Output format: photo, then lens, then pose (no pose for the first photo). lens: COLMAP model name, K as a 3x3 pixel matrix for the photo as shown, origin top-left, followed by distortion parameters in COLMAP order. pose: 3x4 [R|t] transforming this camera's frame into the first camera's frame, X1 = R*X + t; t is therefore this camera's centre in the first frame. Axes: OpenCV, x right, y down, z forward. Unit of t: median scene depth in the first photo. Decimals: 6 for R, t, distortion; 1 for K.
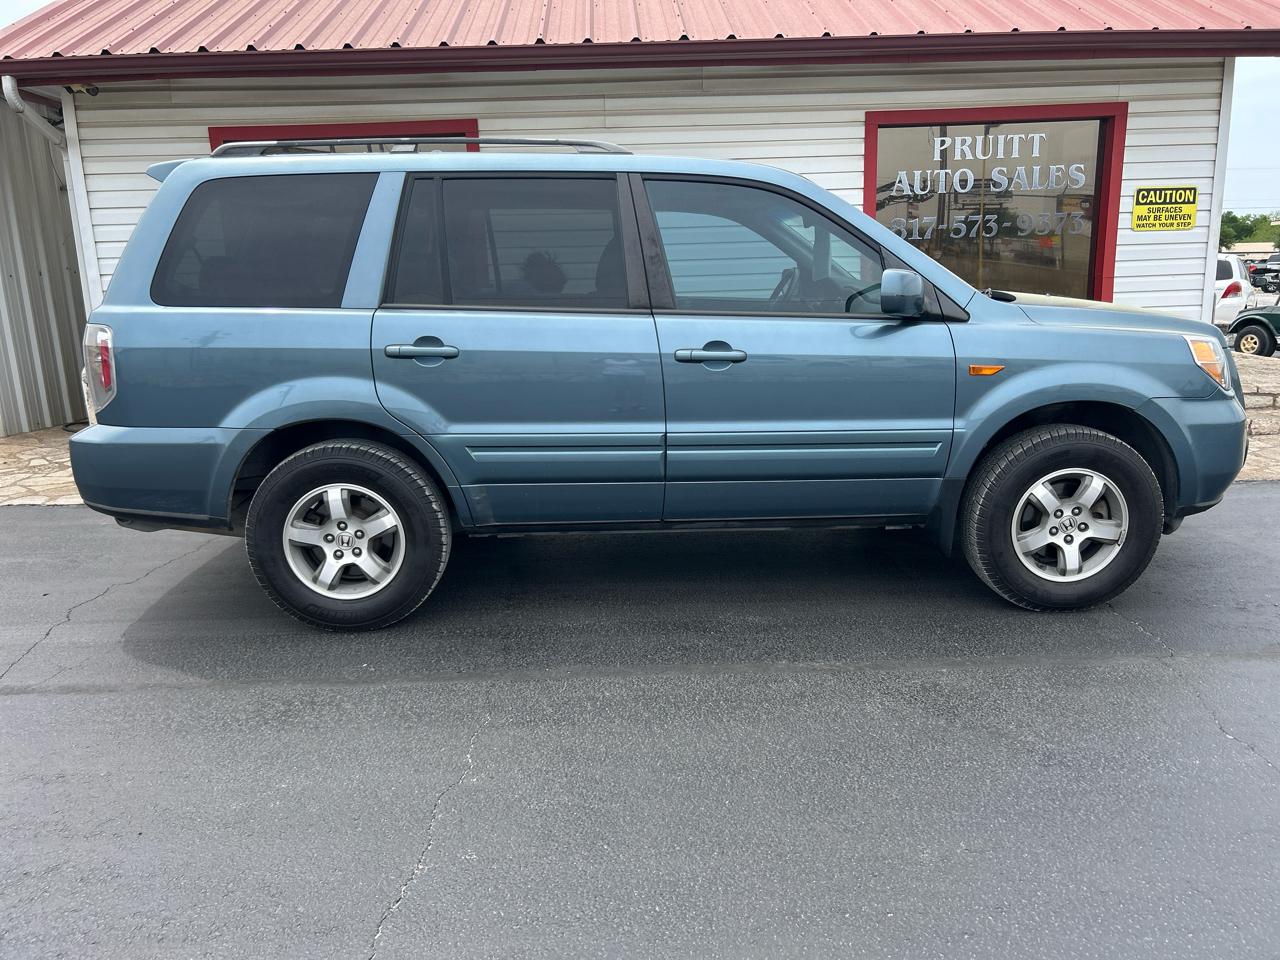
lens RADIAL K [[974.0, 0, 640.9], [0, 974.0, 481.8], [0, 0, 1]] dist [0.044994, -0.051719]
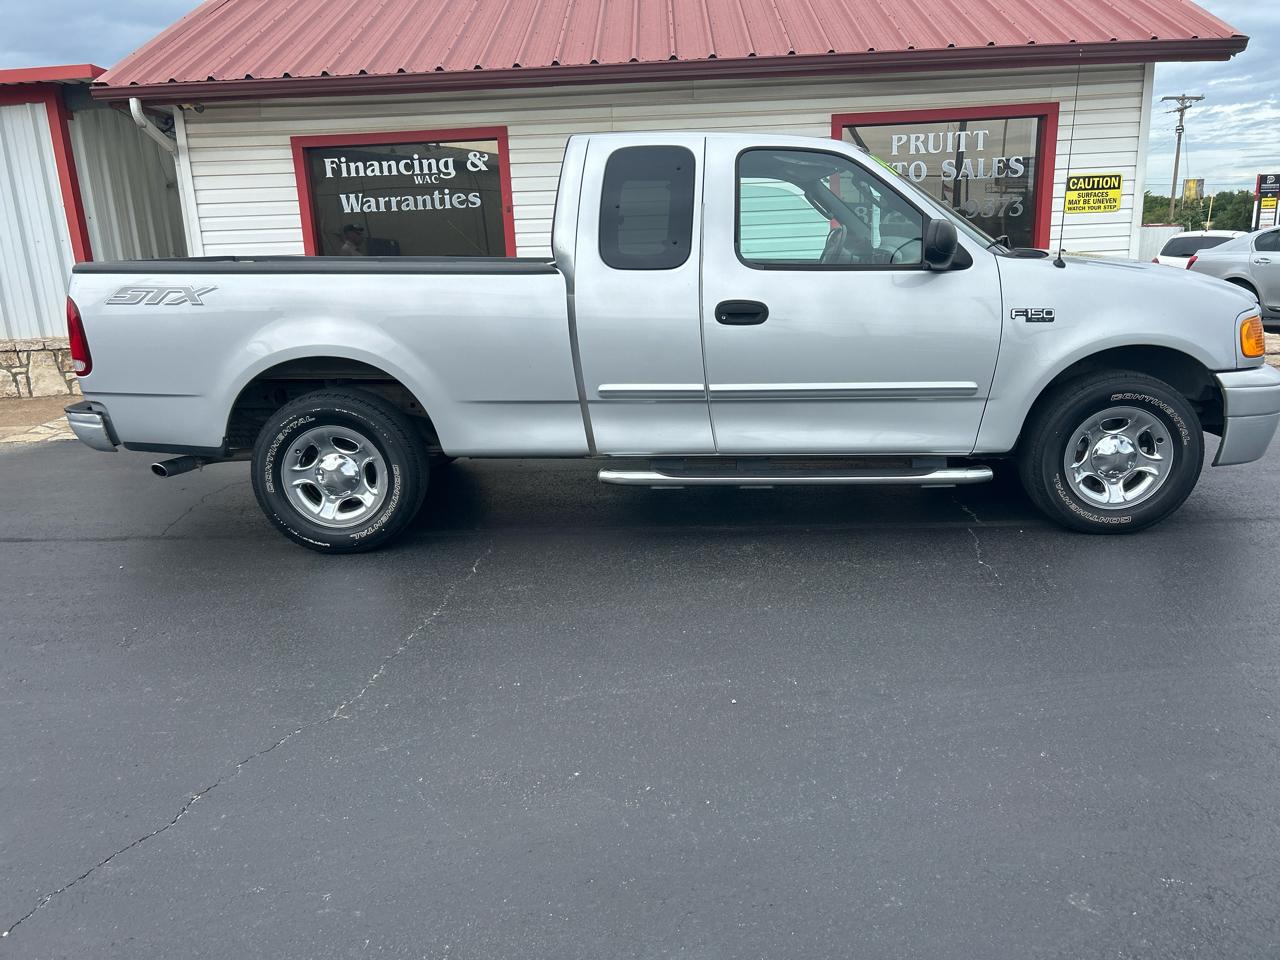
lens RADIAL K [[974.0, 0, 635.8], [0, 974.0, 485.7], [0, 0, 1]] dist [0.044994, -0.051719]
pose [[0.998147, 0.006604, -0.060494, 0.066558], [-0.005285, 0.999745, 0.021942, 0.045479], [0.060623, -0.021582, 0.997927, -0.202458]]
